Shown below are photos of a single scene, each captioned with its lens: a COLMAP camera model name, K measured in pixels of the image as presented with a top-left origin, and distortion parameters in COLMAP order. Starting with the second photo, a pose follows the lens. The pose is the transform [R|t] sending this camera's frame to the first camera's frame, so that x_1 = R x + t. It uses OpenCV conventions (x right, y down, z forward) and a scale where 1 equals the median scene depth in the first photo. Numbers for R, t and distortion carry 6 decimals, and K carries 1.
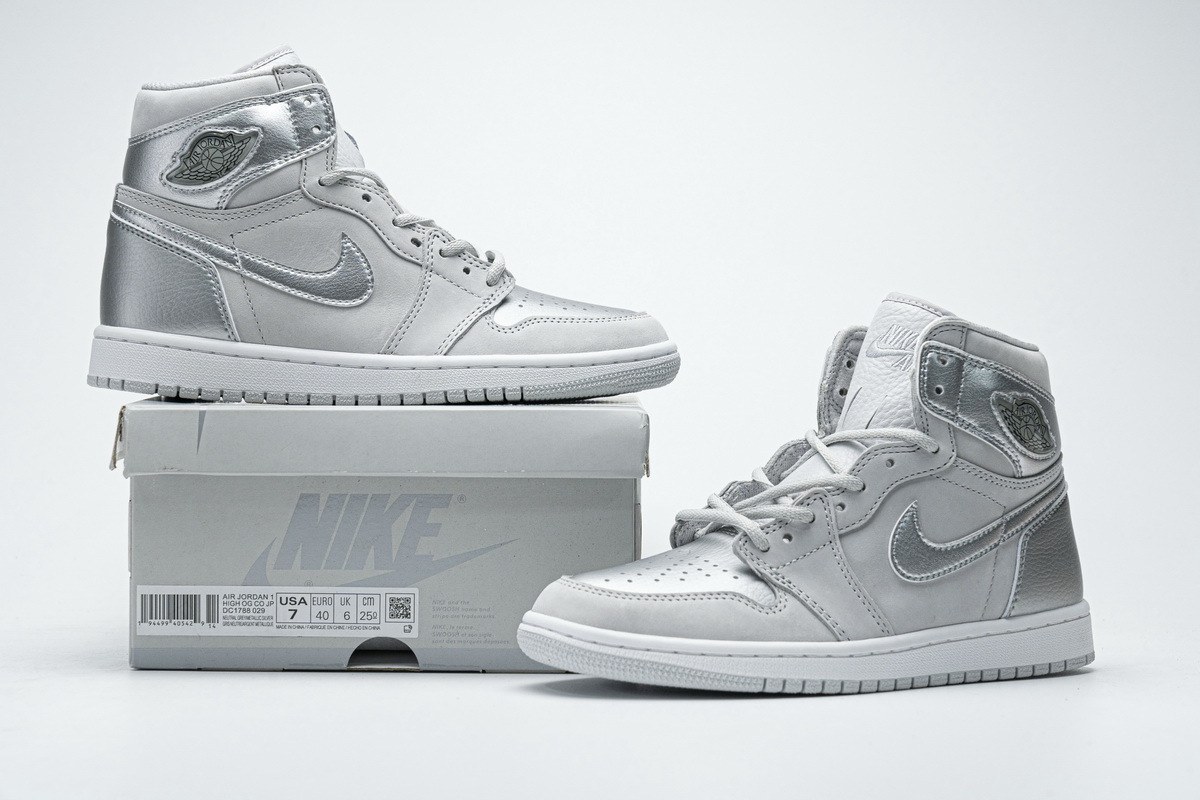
lens RADIAL K [[2411.7, 0, 598.8], [0, 2411.7, 400.3], [0, 0, 1]] dist [0.101298, 0.000000]
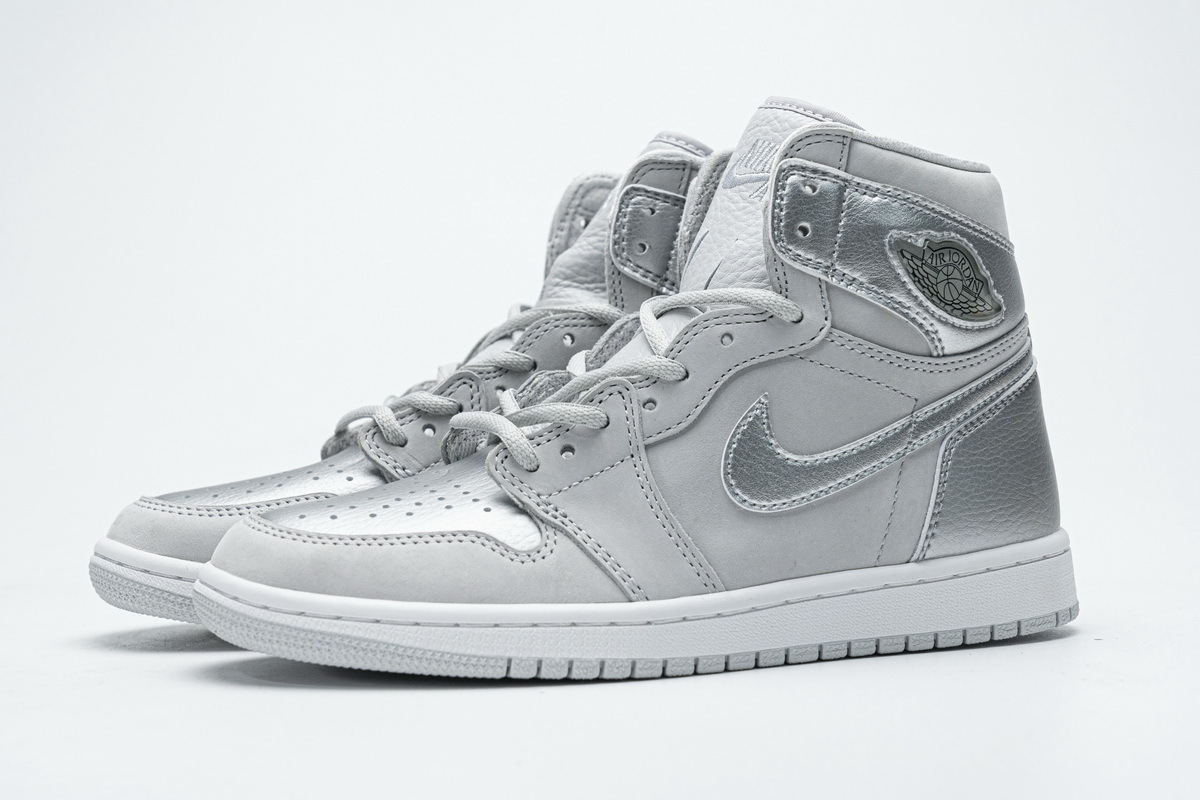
lens RADIAL K [[2421.6, 0, 601.2], [0, 2421.6, 401.1], [0, 0, 1]] dist [-0.041151, 0.000000]
pose [[0.985455, -0.021128, -0.168620, 0.200709], [0.027128, 0.999075, 0.033360, 0.019870], [0.167759, -0.037449, 0.985116, 0.320088]]
